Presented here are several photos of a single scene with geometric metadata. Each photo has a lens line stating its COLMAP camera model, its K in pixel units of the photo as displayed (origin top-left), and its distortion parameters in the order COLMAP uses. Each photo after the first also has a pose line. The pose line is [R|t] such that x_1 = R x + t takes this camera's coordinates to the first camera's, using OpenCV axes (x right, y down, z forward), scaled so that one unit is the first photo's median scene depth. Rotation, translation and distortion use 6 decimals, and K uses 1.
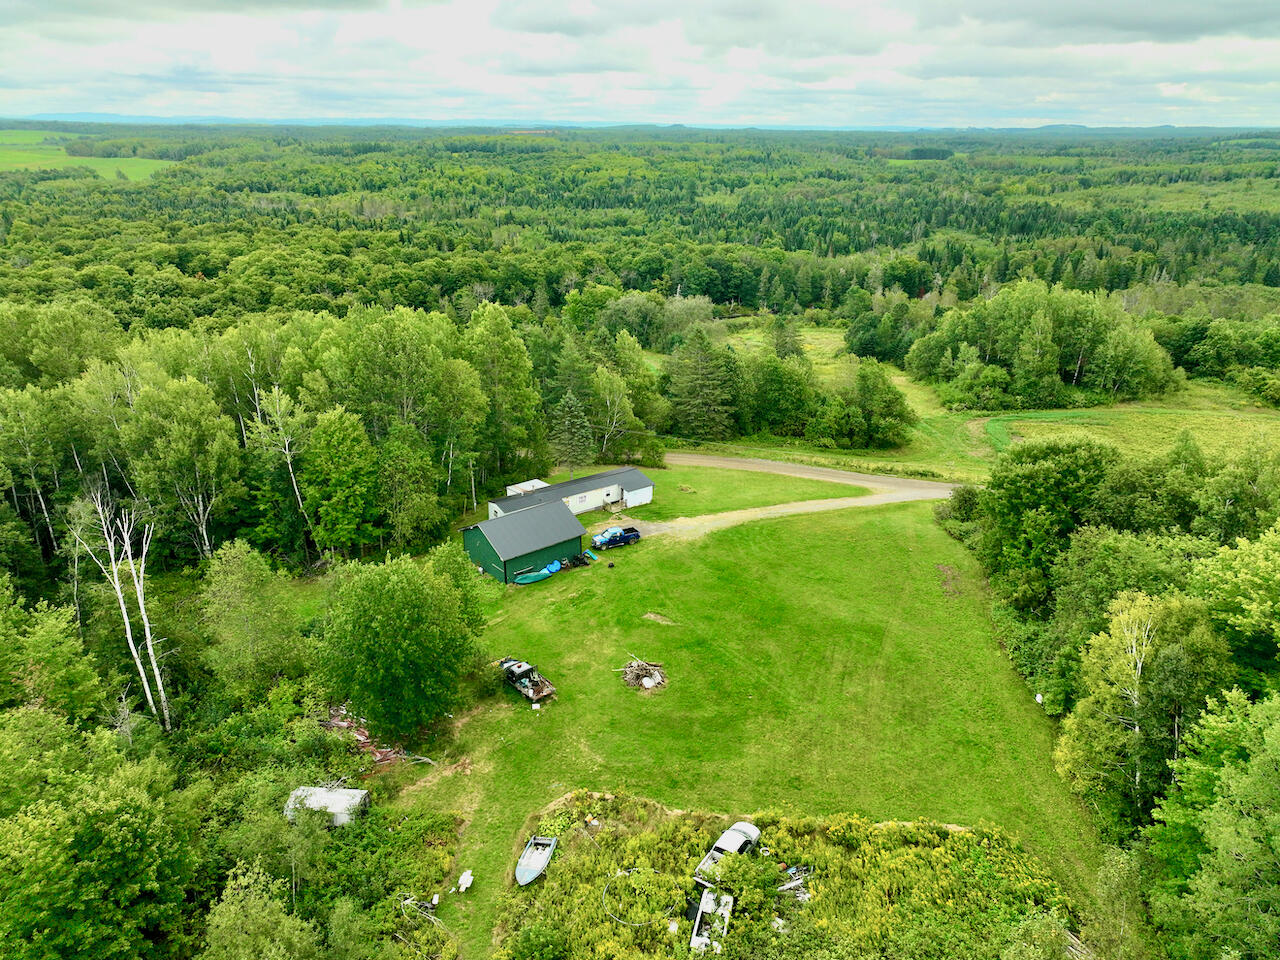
lens RADIAL K [[900.0, 0, 643.2], [0, 900.0, 476.8], [0, 0, 1]] dist [0.003593, 0.008240]
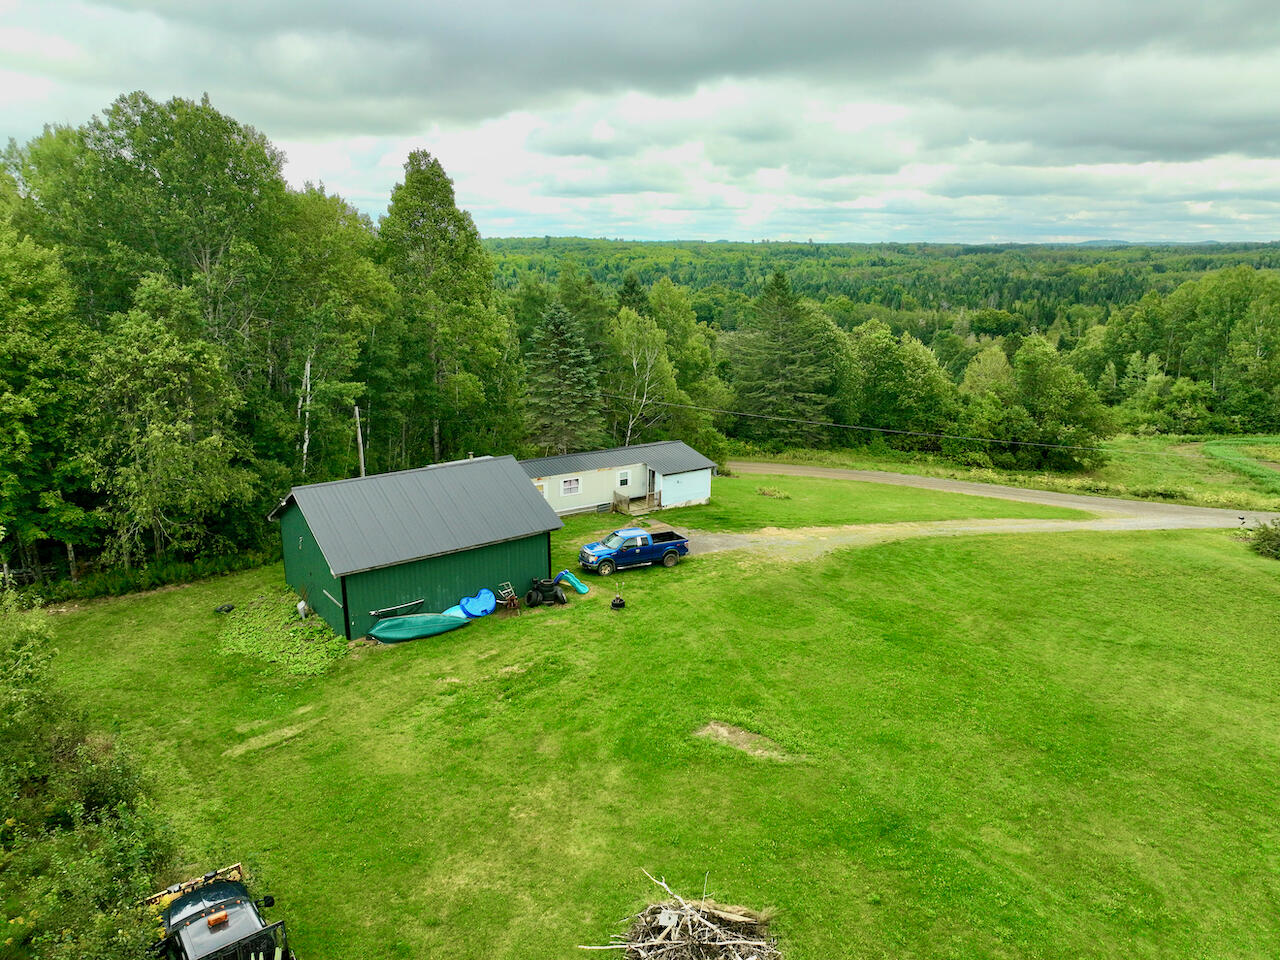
lens RADIAL K [[900.0, 0, 643.2], [0, 900.0, 476.8], [0, 0, 1]] dist [0.003593, 0.008240]
pose [[0.998787, 0.010677, -0.048072, -0.003973], [-0.016308, 0.992842, -0.118317, 0.076333], [0.046465, 0.118958, 0.991812, 0.497529]]
